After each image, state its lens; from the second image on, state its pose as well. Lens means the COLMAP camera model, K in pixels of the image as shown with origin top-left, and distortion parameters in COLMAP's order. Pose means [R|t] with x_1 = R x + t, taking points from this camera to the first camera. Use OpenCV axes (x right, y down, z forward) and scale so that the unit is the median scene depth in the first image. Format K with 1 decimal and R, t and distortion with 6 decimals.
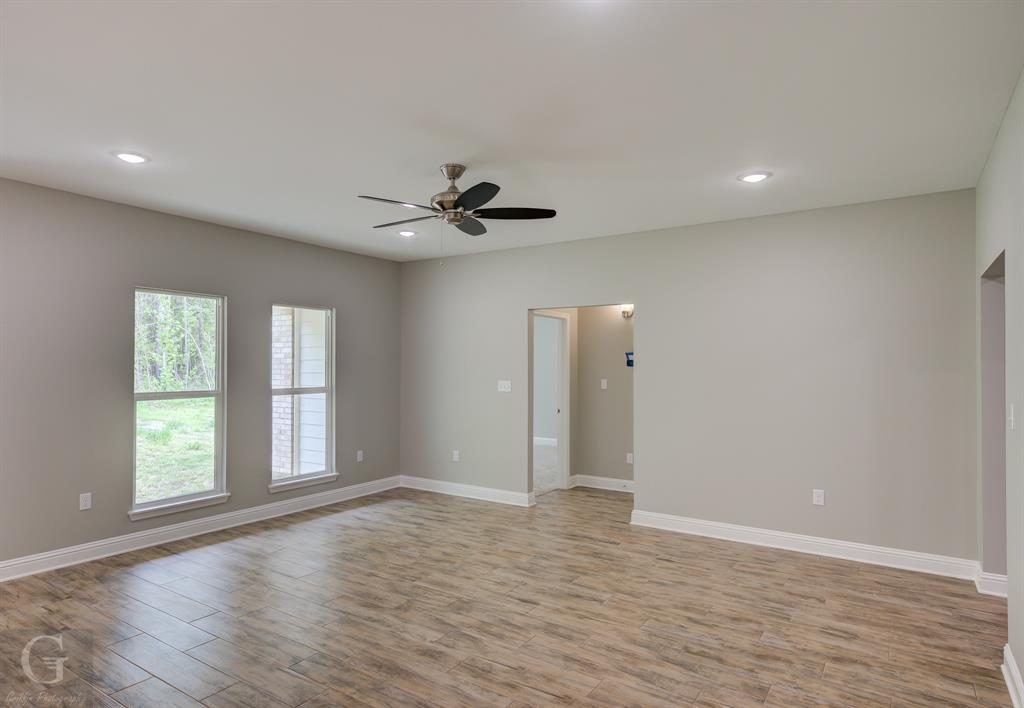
lens RADIAL K [[598.8, 0, 492.0], [0, 598.8, 363.2], [0, 0, 1]] dist [0.024876, -0.001026]
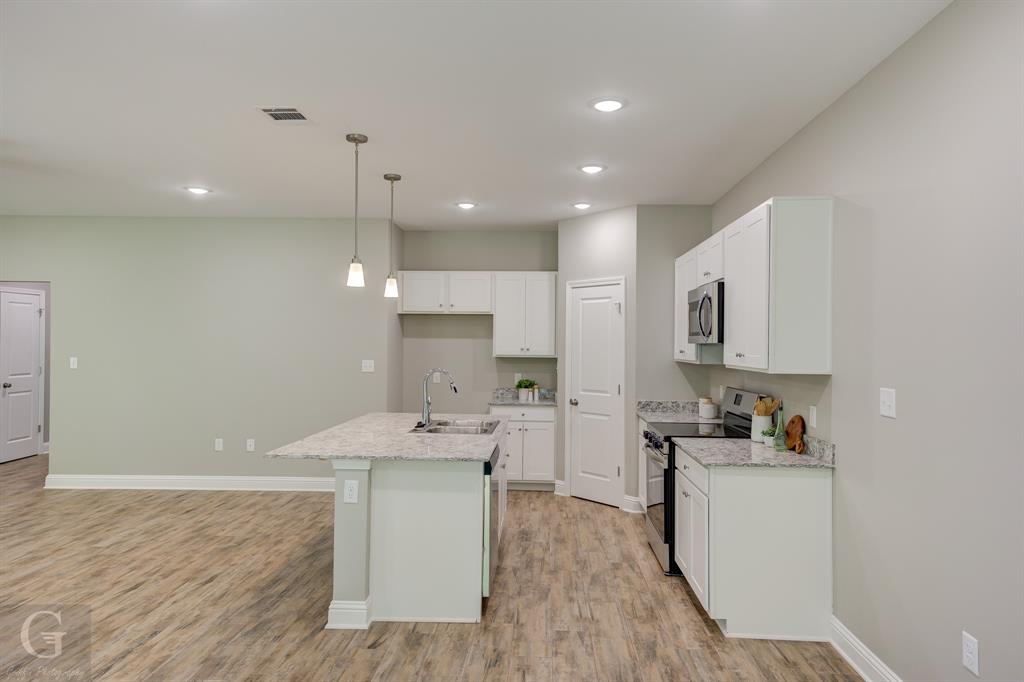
lens RADIAL K [[649.0, 0, 519.5], [0, 649.0, 345.6], [0, 0, 1]] dist [0.042121, -0.002373]
pose [[-0.535206, -0.011644, 0.844641, -1.294628], [-0.014656, 0.999882, 0.004498, -0.006374], [-0.844594, -0.009972, -0.535314, 0.589176]]
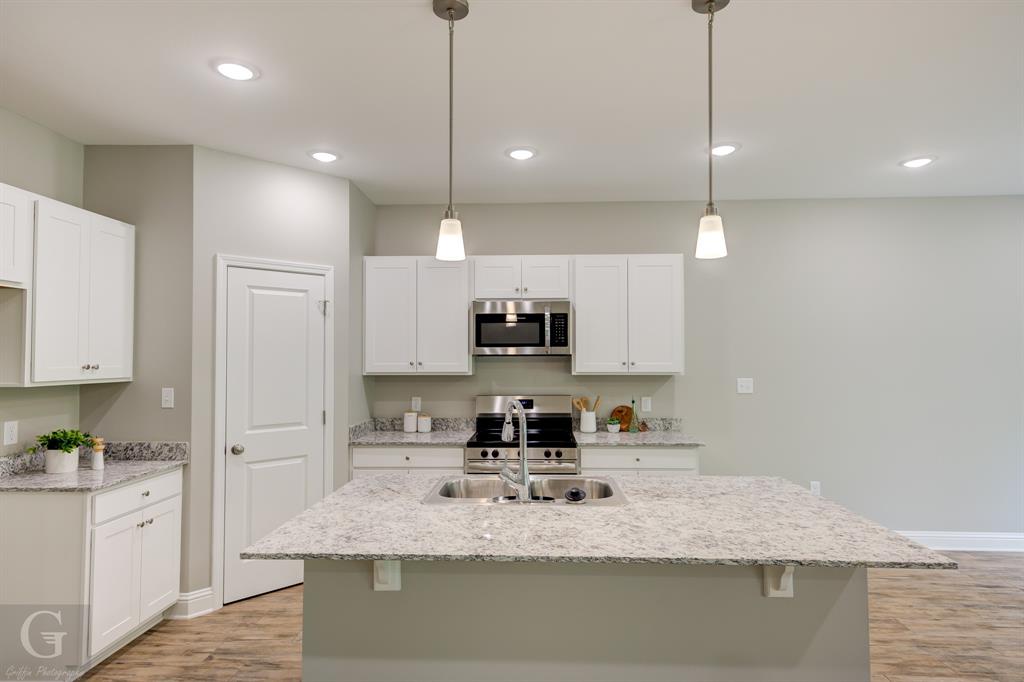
lens RADIAL K [[570.6, 0, 515.5], [0, 570.6, 342.3], [0, 0, 1]] dist [0.023308, -0.001901]
pose [[-0.844058, -0.017405, -0.535970, -0.018803], [-0.000233, 0.999485, -0.032091, 0.001138], [0.536252, -0.026962, -0.843627, 0.596468]]
